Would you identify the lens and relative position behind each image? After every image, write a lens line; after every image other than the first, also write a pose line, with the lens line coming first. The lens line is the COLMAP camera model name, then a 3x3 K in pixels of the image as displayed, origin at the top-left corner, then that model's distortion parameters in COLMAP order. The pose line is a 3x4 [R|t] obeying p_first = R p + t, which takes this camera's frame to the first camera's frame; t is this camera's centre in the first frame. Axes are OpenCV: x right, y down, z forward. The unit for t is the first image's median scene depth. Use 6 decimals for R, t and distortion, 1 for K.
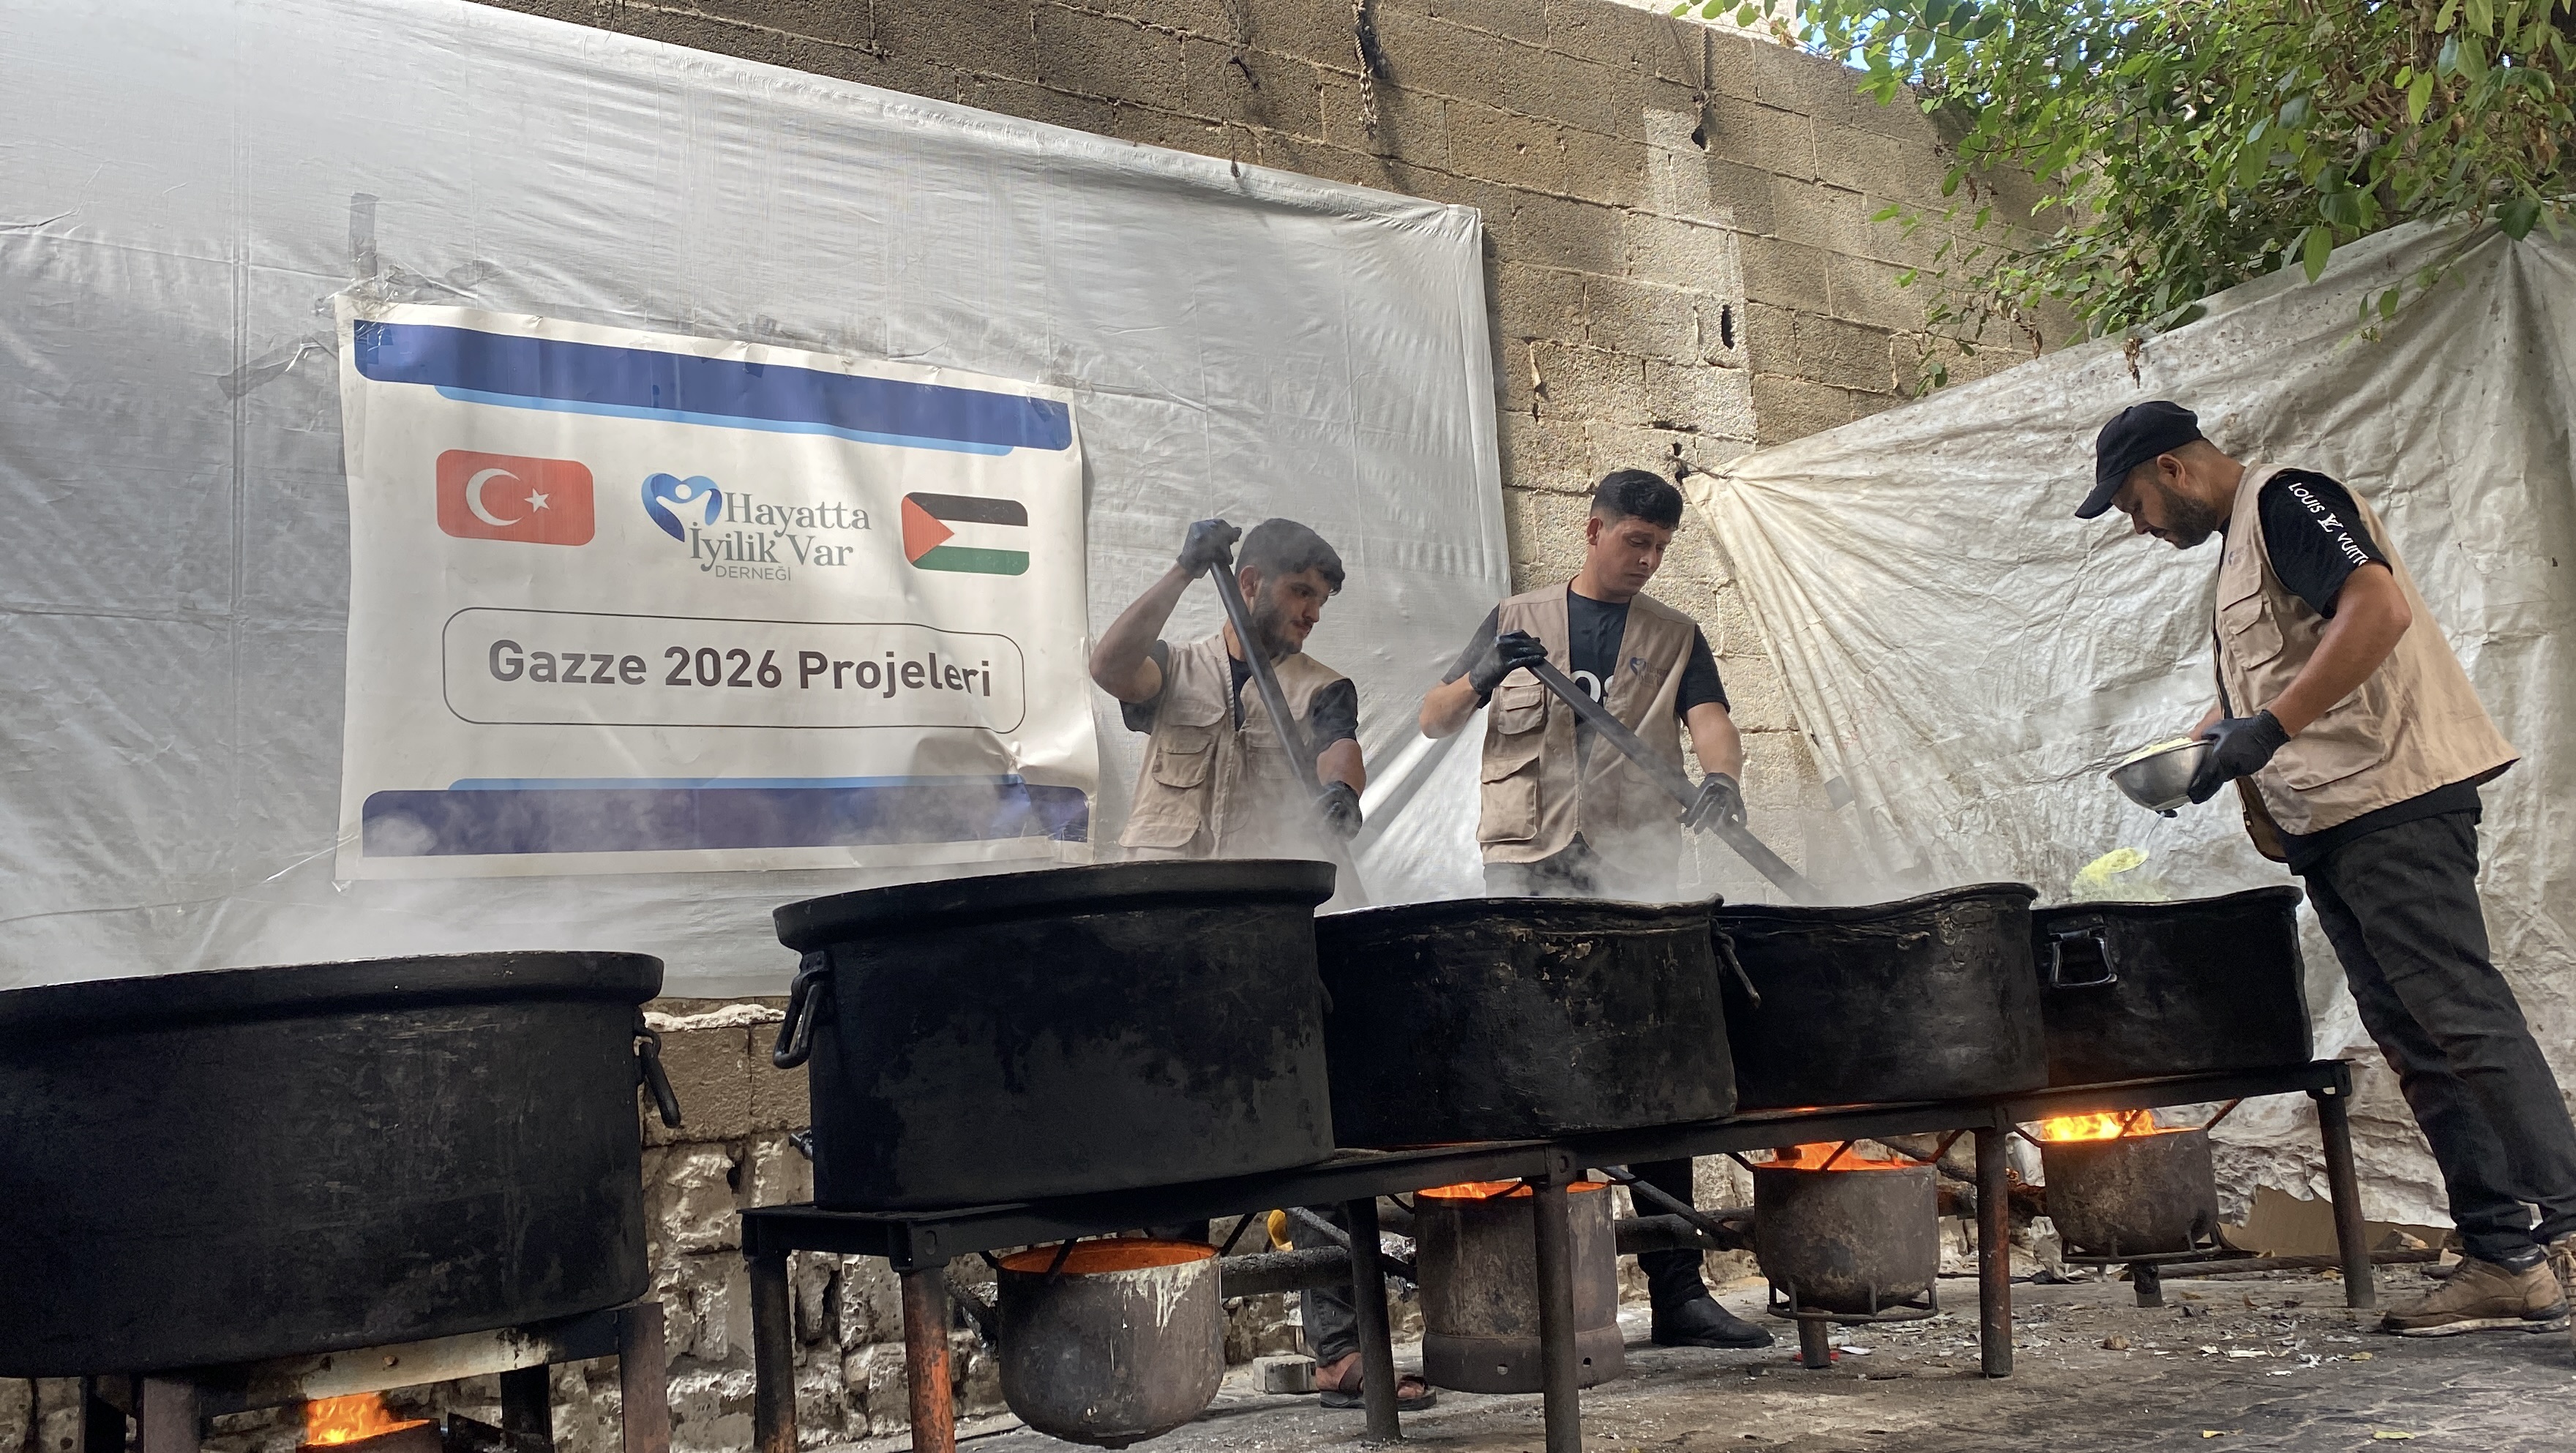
lens RADIAL K [[2277.8, 0, 1382.6], [0, 2277.8, 649.3], [0, 0, 1]] dist [0.124704, -0.306456]
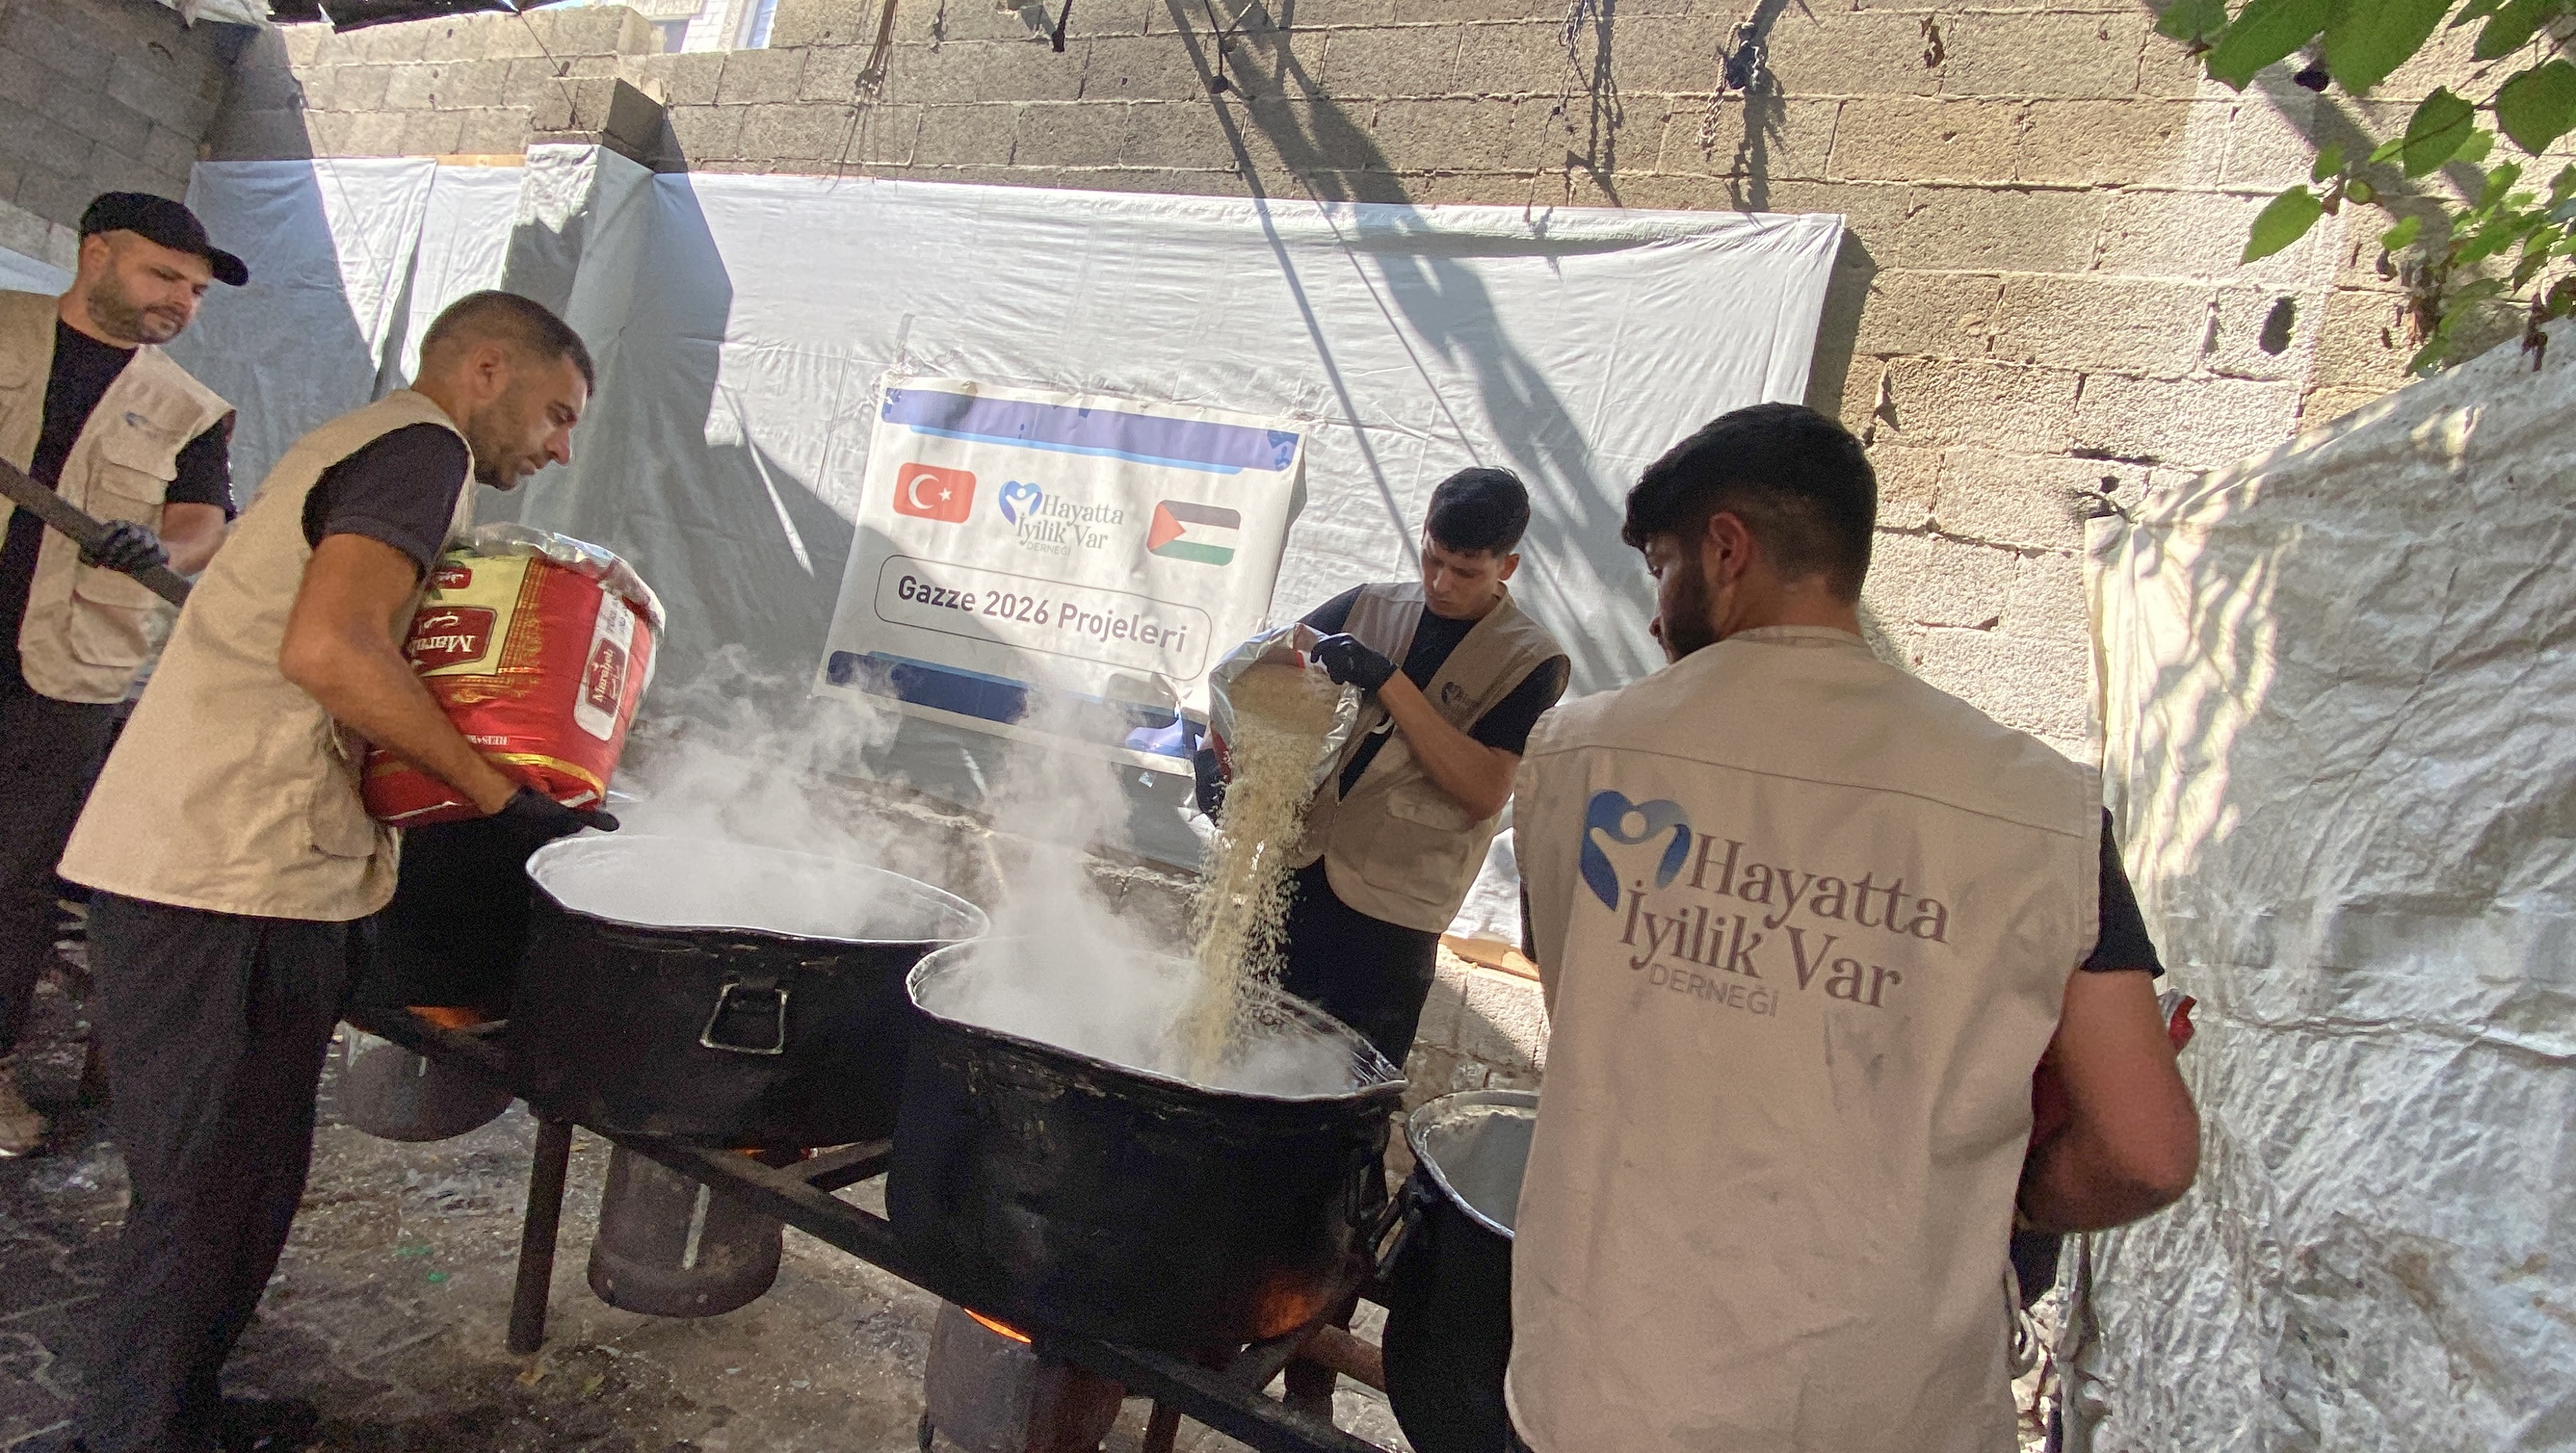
lens RADIAL K [[1222.1, 0, 1333.2], [0, 1222.1, 729.4], [0, 0, 1]] dist [0.080401, -0.102667]
pose [[0.493272, 0.186055, -0.849745, 0.481919], [-0.095879, 0.982535, 0.159473, -0.056888], [0.864575, 0.002810, 0.502496, 0.674774]]
